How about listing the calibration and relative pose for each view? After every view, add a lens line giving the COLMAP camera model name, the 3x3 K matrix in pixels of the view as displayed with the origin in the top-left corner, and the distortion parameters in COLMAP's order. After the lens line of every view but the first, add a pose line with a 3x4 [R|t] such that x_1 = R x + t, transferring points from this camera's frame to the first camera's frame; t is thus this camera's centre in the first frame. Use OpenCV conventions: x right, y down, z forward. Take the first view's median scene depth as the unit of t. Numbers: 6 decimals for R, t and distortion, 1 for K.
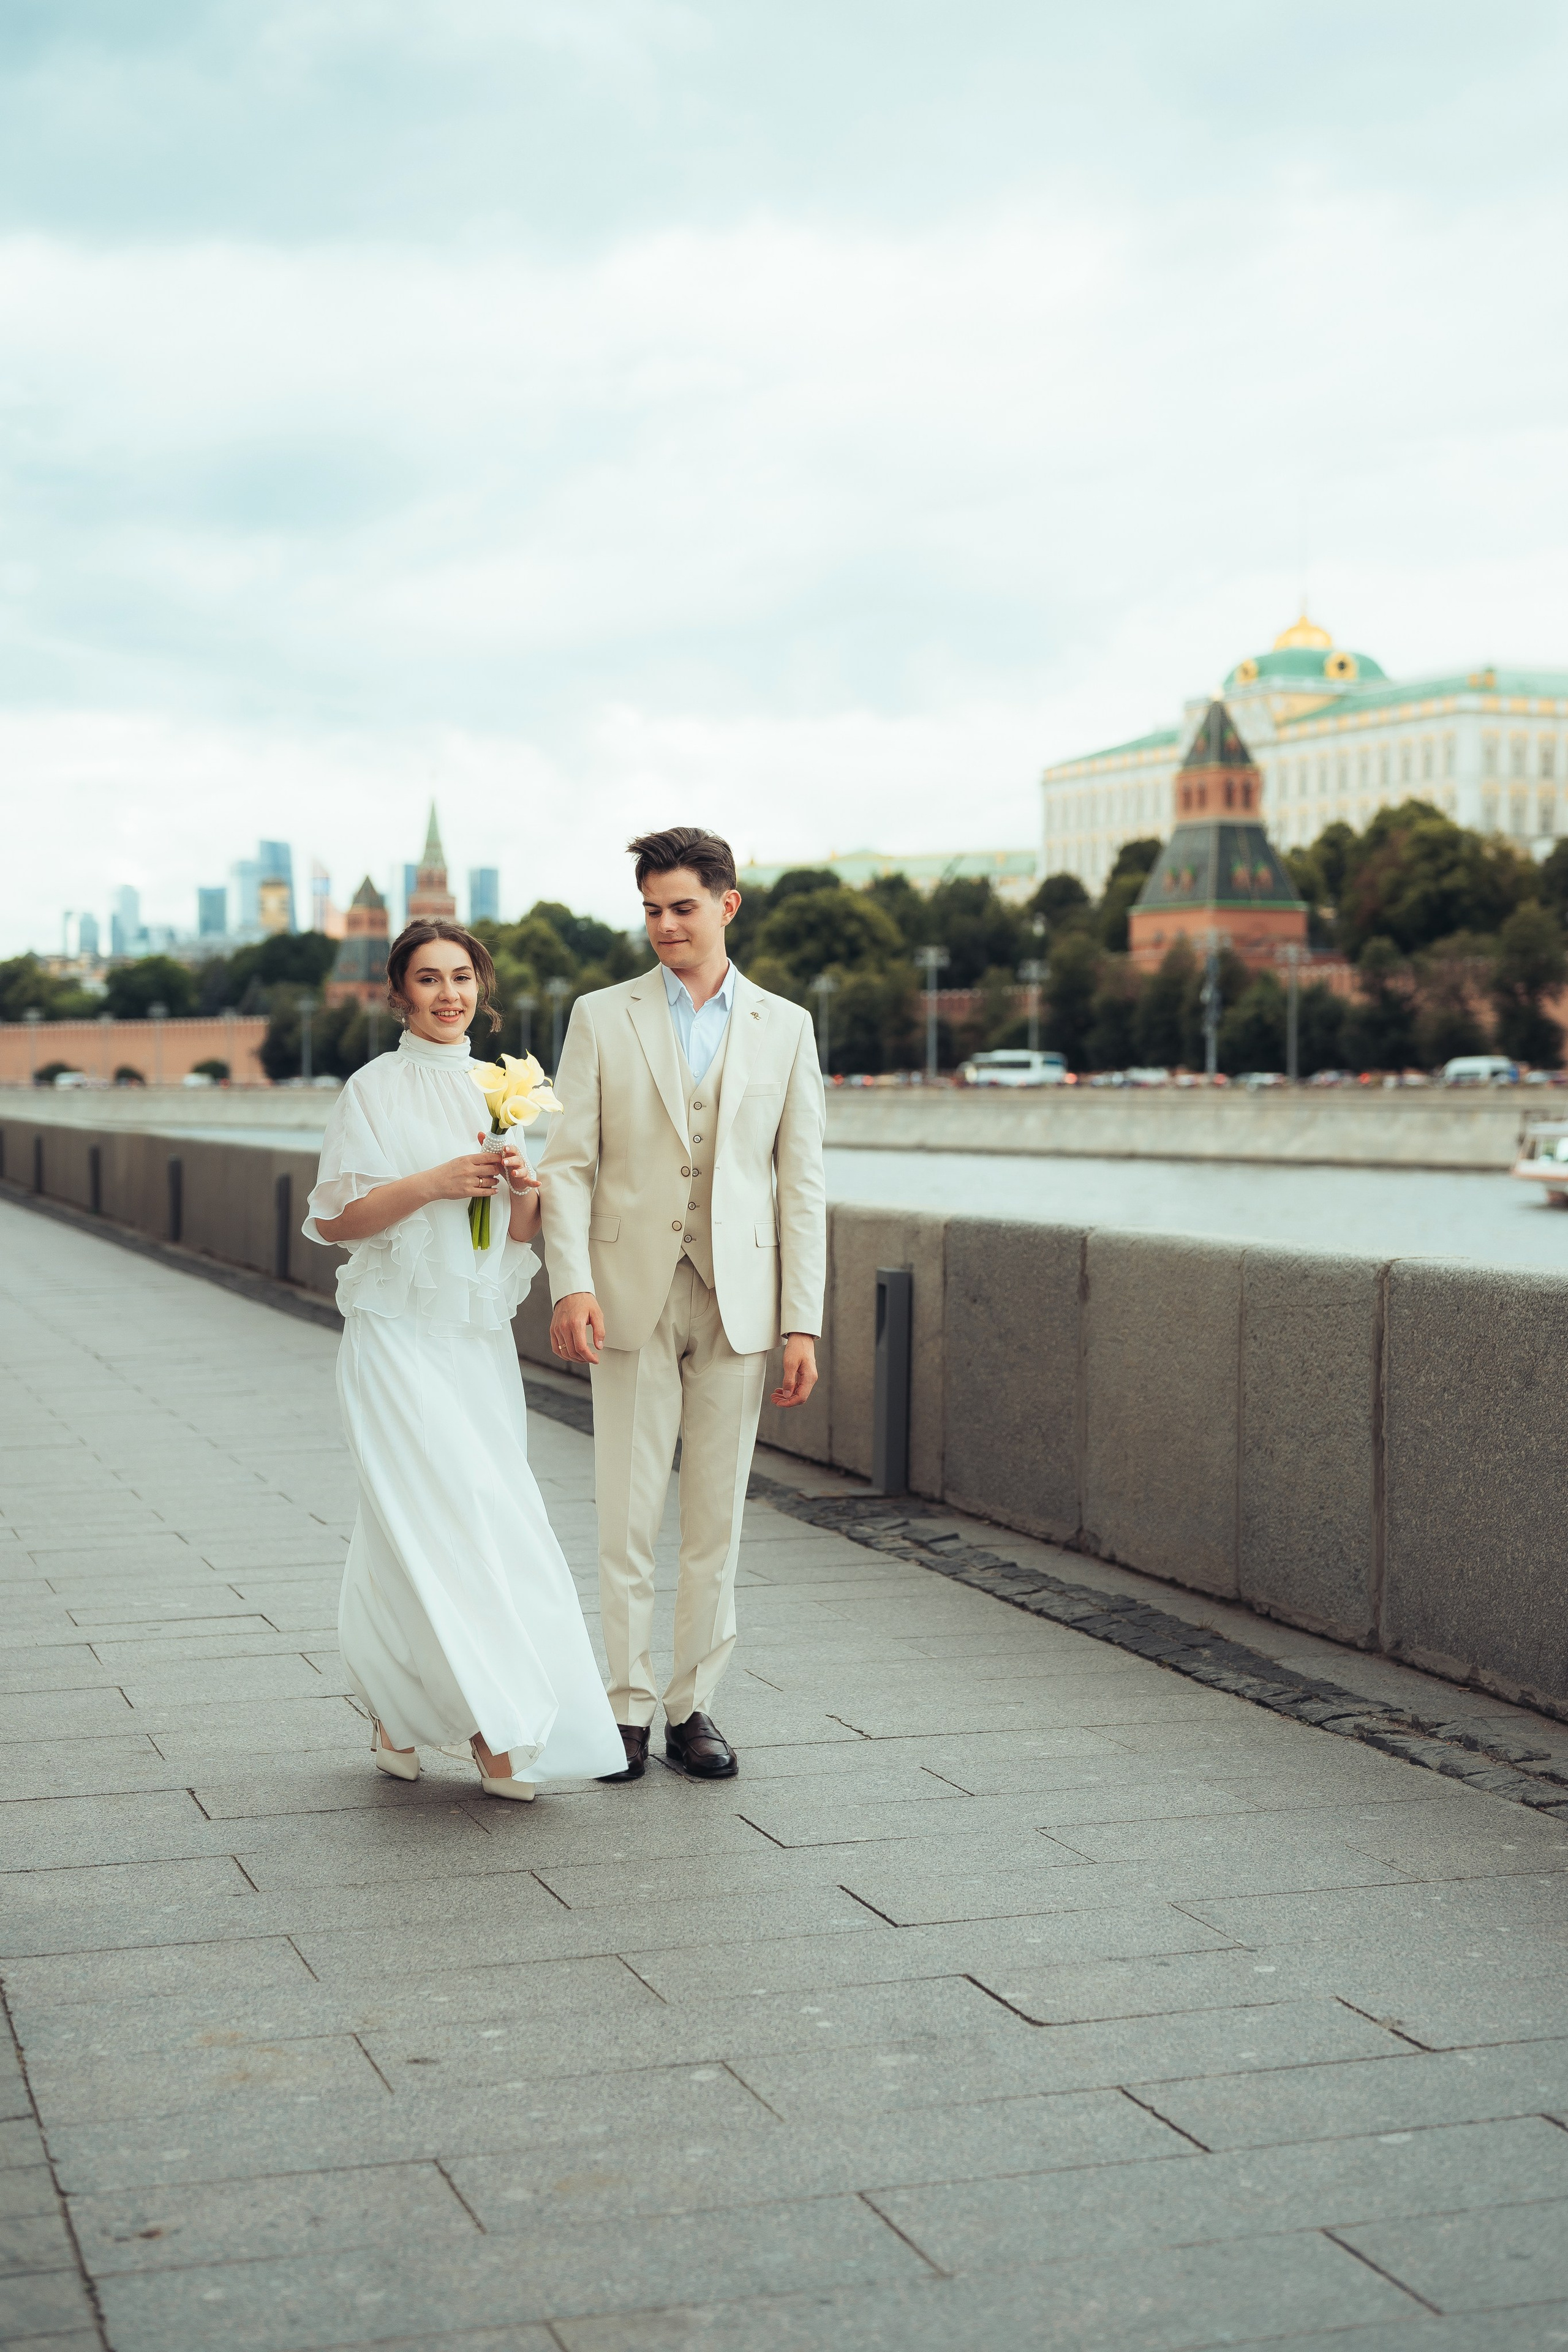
lens RADIAL K [[3268.7, 0, 791.8], [0, 3268.7, 1240.1], [0, 0, 1]] dist [0.003365, -0.007488]
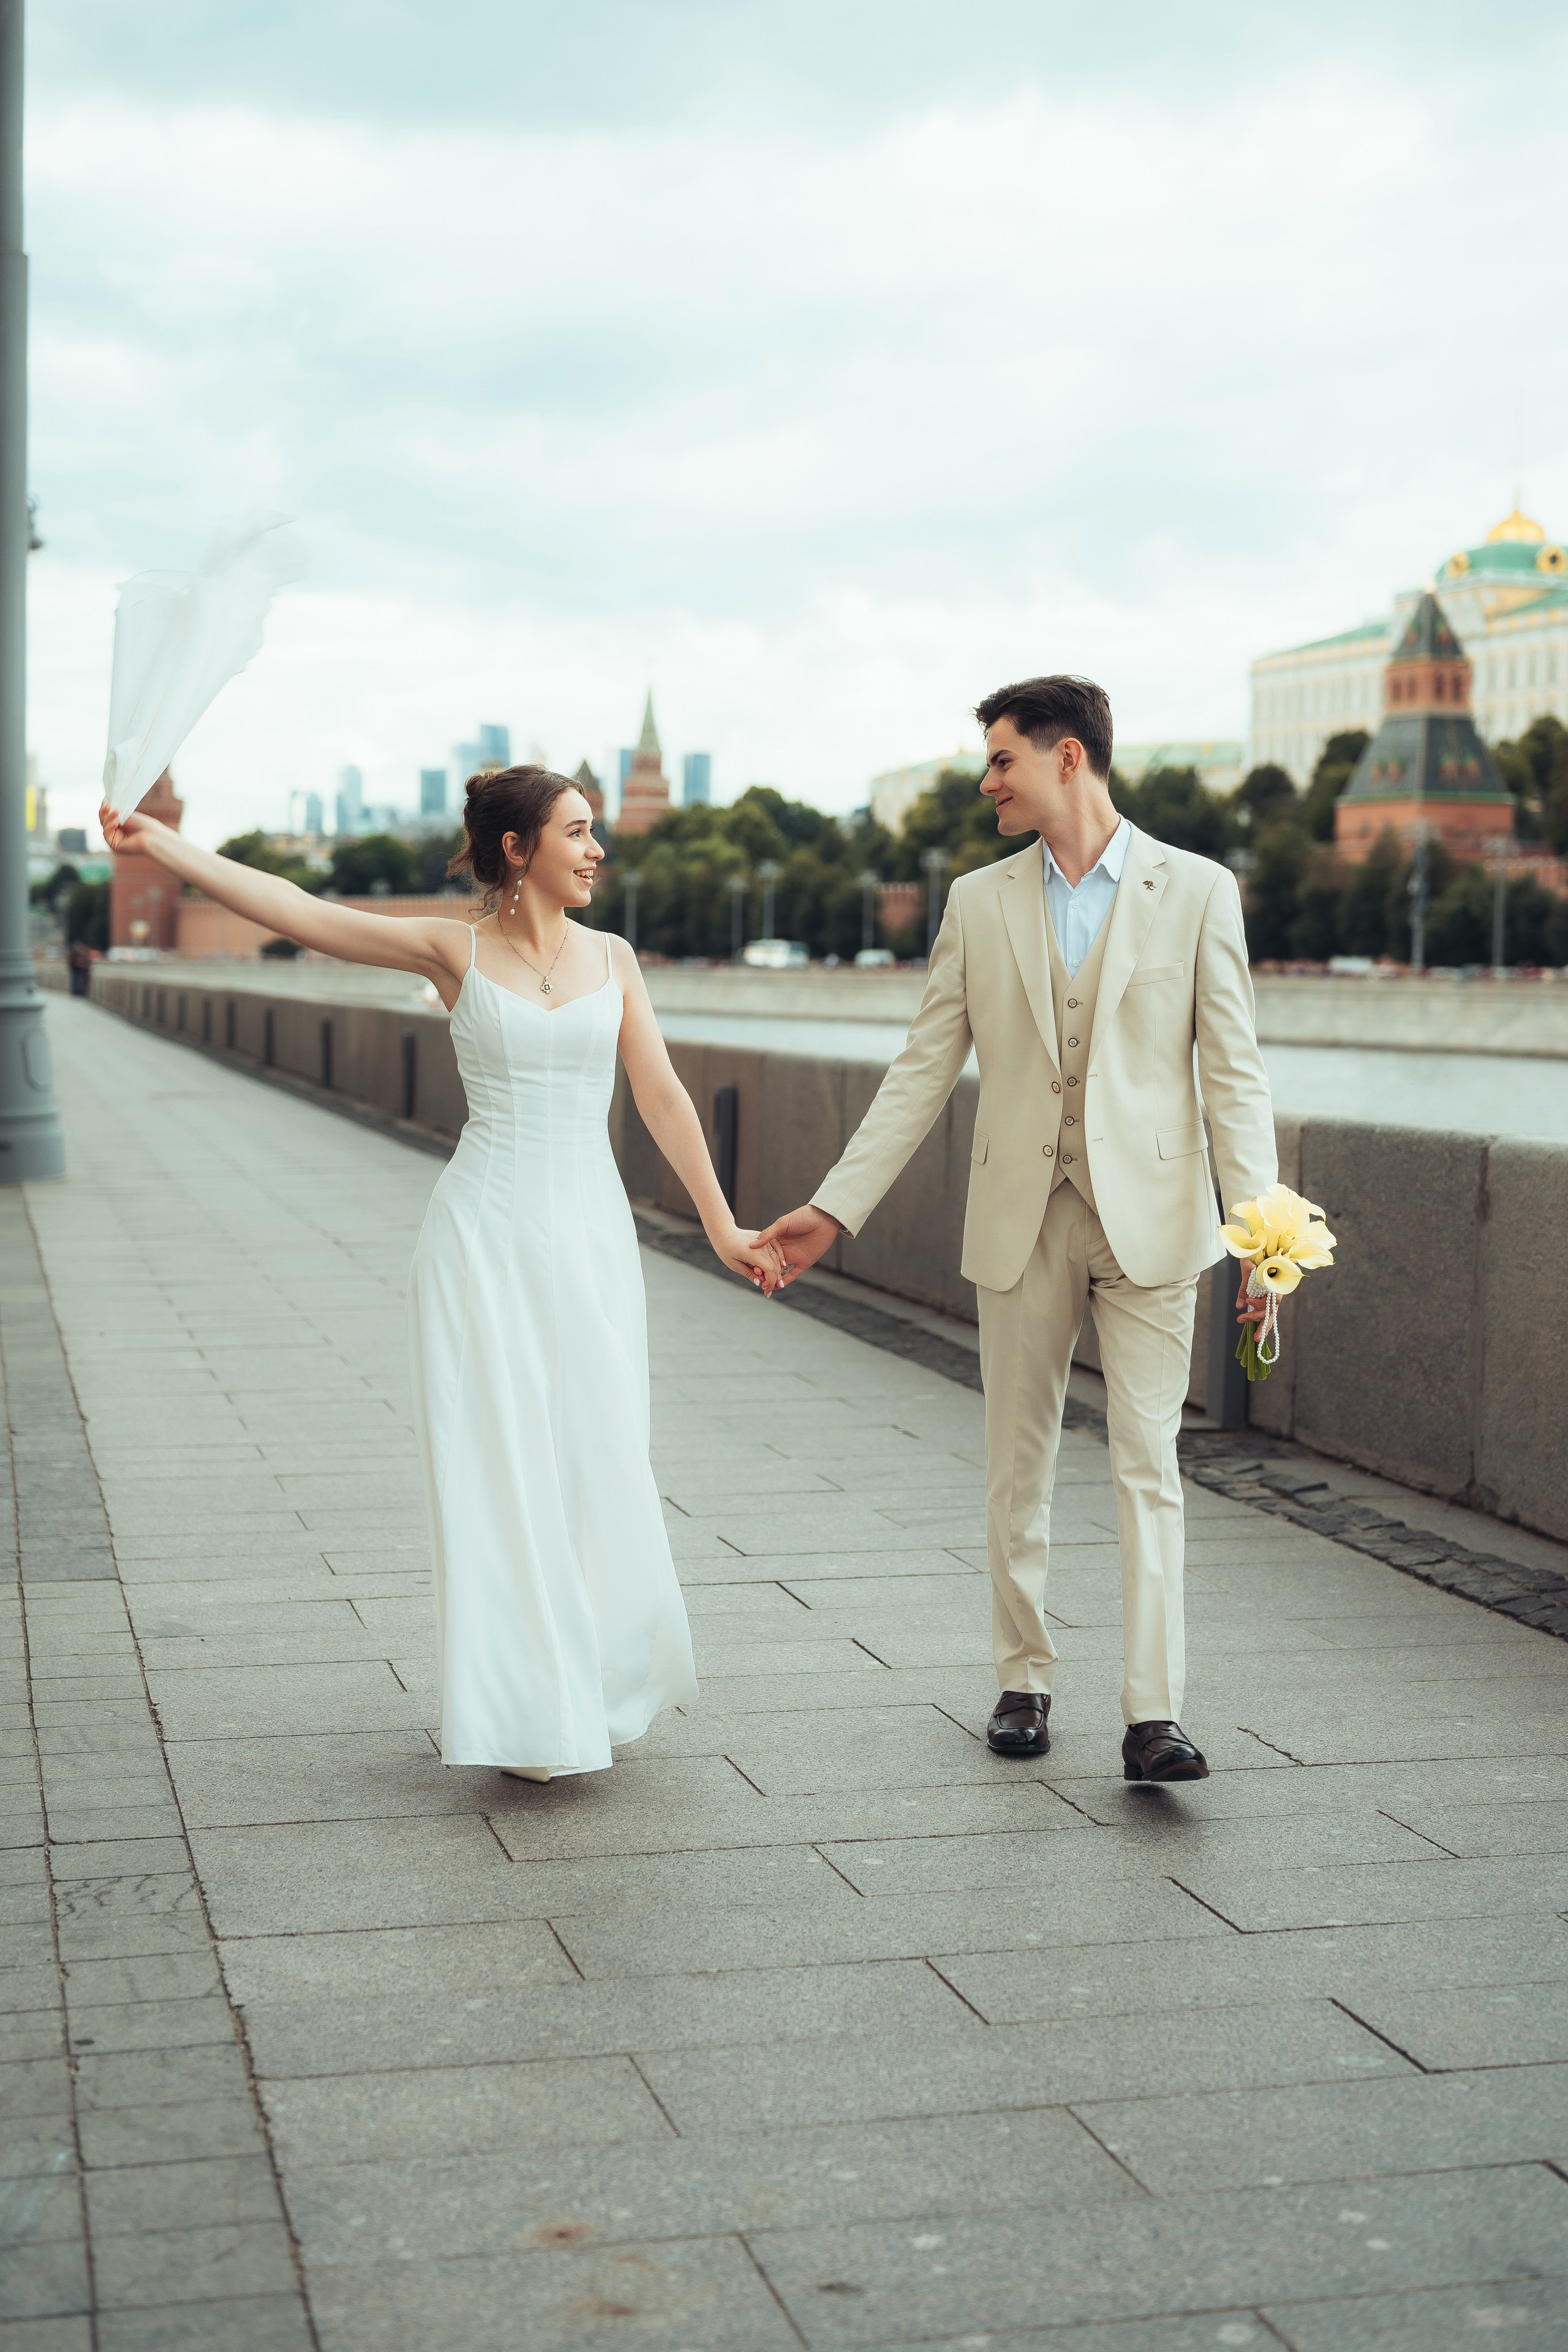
lens RADIAL K [[3109.0, 0, 823.2], [0, 3109.0, 1178.7], [0, 0, 1]] dist [0.002723, -0.010668]
pose [[0.998764, 0.018050, -0.046308, -0.044859], [-0.017108, 0.999640, 0.020656, -0.006353], [0.046664, -0.019839, 0.998714, 0.155000]]
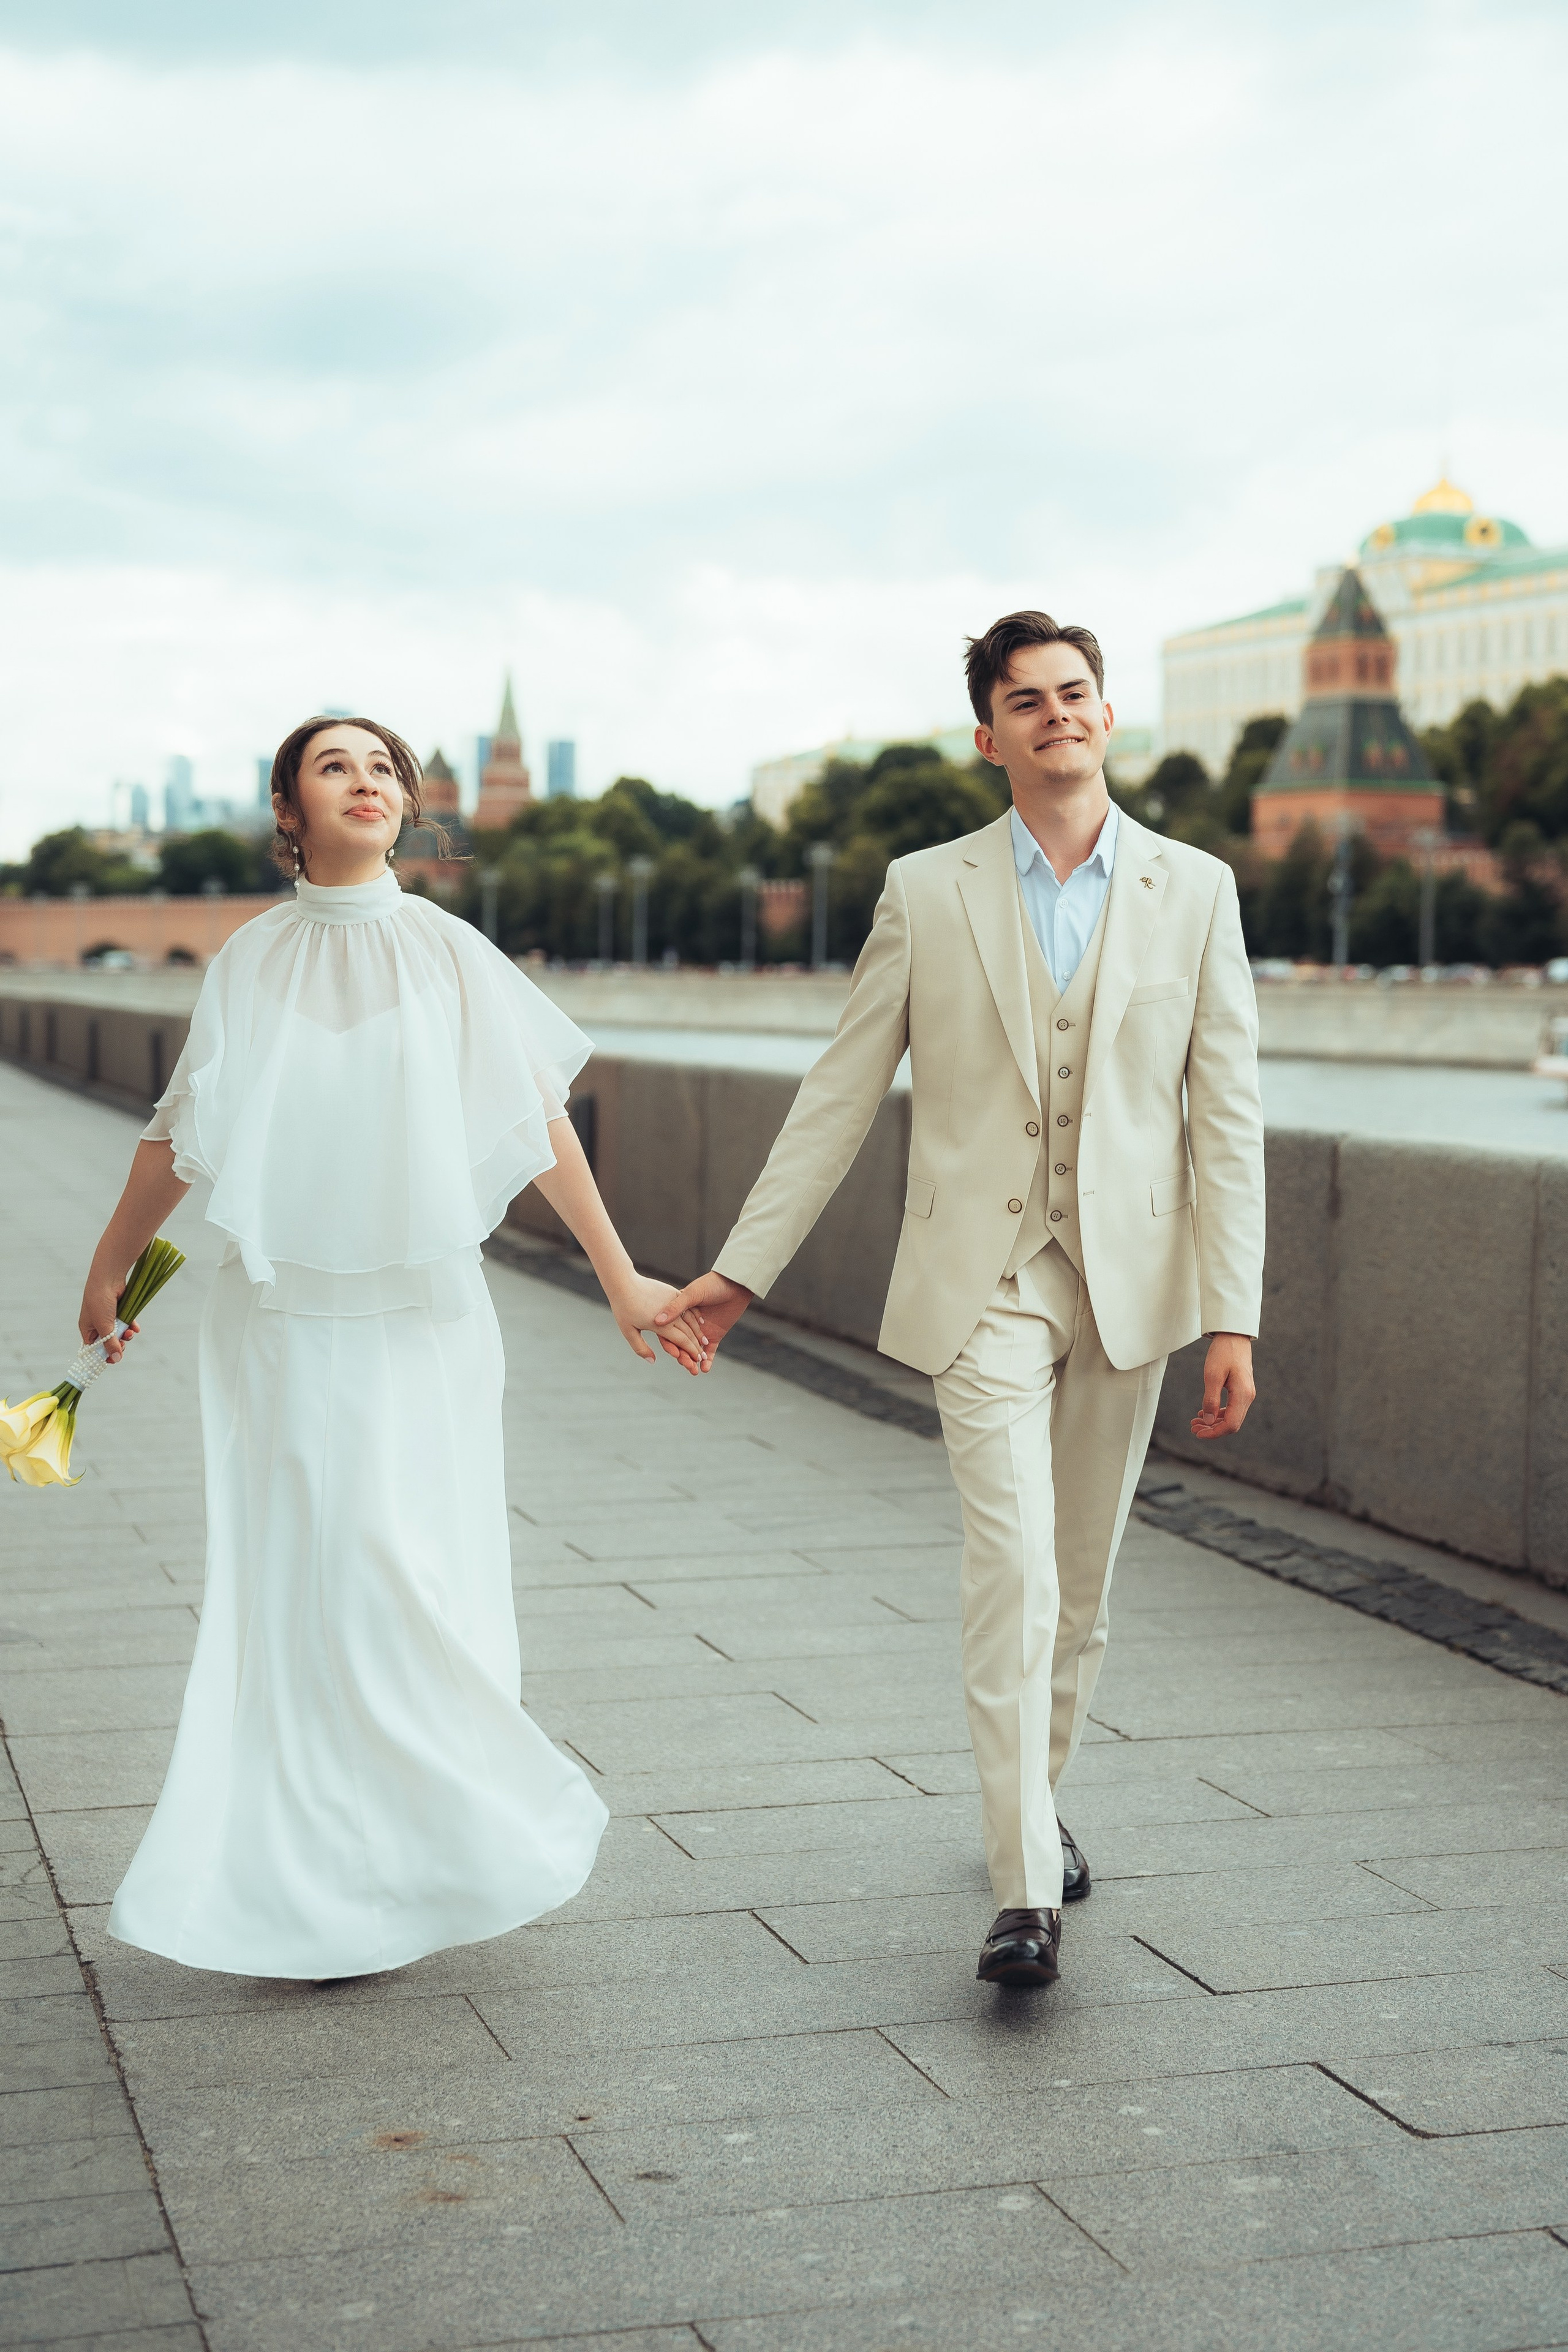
lens RADIAL K [[3431.2, 0, 862.3], [0, 3431.2, 1182.2], [0, 0, 1]] dist [-0.004818, 0.045480]
pose [[0.999941, 0.010800, -0.001267, -0.032366], [-0.010783, 0.999860, 0.012778, -0.001186], [0.001404, -0.012764, 0.999918, 0.084382]]
